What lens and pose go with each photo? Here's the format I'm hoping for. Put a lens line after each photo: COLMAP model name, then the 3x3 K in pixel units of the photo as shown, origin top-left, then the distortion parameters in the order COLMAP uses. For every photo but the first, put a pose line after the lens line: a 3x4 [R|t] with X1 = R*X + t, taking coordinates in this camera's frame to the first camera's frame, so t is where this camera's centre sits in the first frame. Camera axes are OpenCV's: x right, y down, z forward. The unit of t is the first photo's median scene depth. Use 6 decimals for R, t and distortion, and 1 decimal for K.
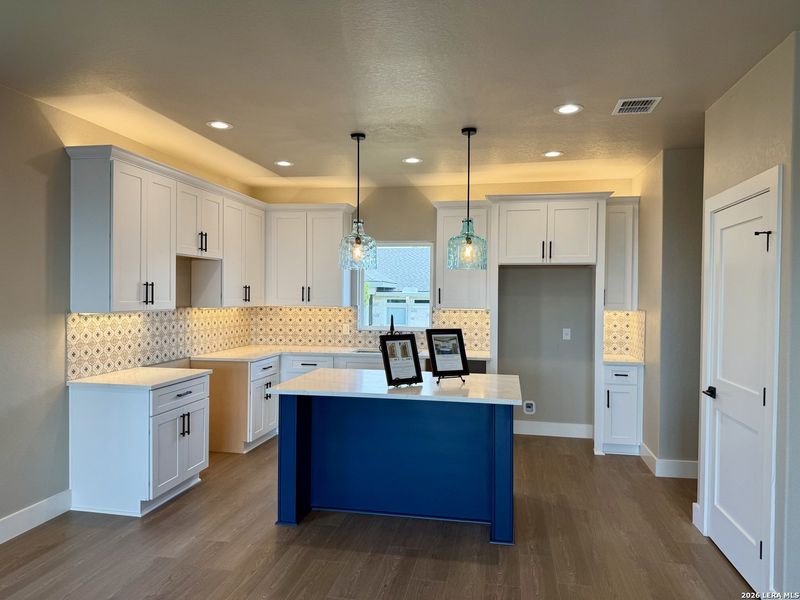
lens RADIAL K [[577.5, 0, 402.9], [0, 577.5, 296.6], [0, 0, 1]] dist [0.121866, -0.001842]
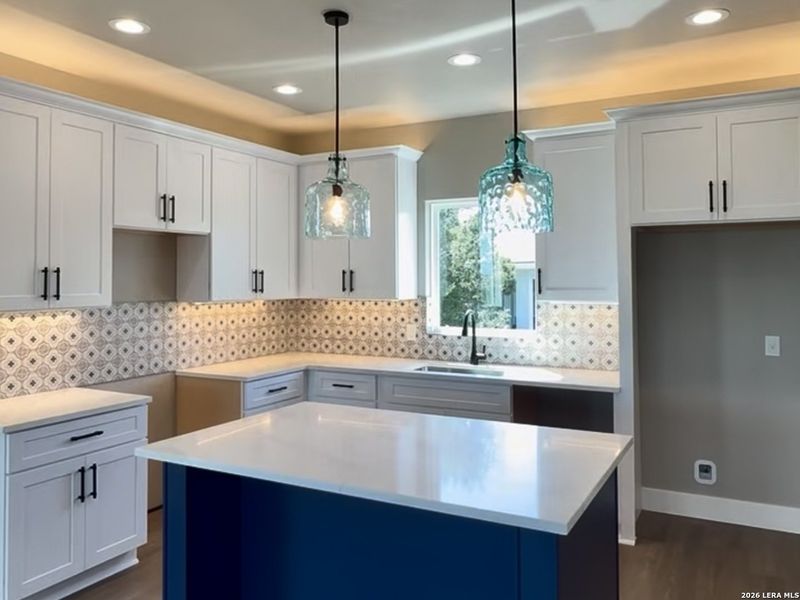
lens RADIAL K [[658.0, 0, 402.9], [0, 658.0, 260.7], [0, 0, 1]] dist [-0.000509, 0.009944]
pose [[0.951954, -0.021874, -0.305459, 0.152720], [0.012057, 0.999350, -0.033987, -0.001128], [0.306004, 0.028672, 0.951598, 0.315161]]
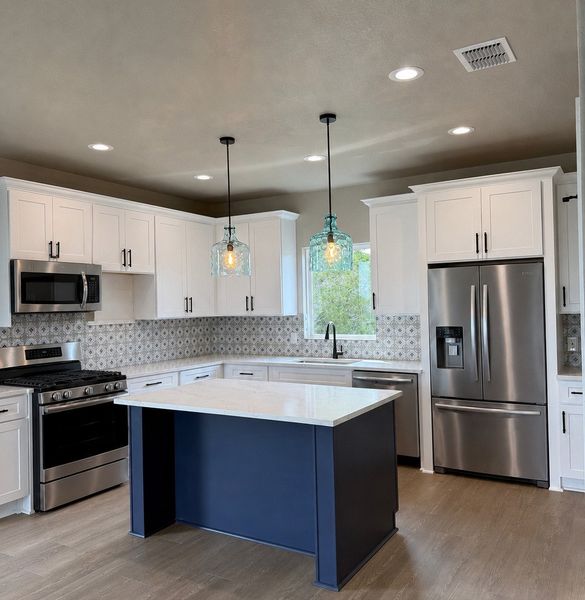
lens RADIAL K [[554.4, 0, 292.5], [0, 554.4, 300.0], [0, 0, 1]] dist [0.112092, -0.114325]
pose [[0.934570, -0.032669, -0.354276, 0.279580], [0.029512, 0.999462, -0.014313, 0.006240], [0.354553, 0.002921, 0.935032, 0.139935]]
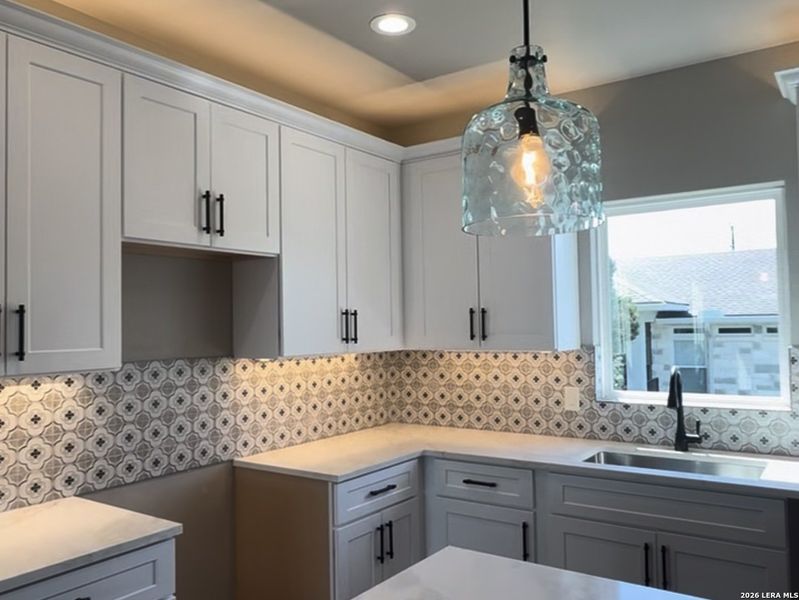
lens RADIAL K [[649.2, 0, 400.3], [0, 649.2, 304.0], [0, 0, 1]] dist [0.000222, -0.004302]
pose [[0.909081, -0.040444, -0.414651, -0.006198], [0.025055, 0.998783, -0.042488, 0.000099], [0.415864, 0.028236, 0.908988, 0.564211]]
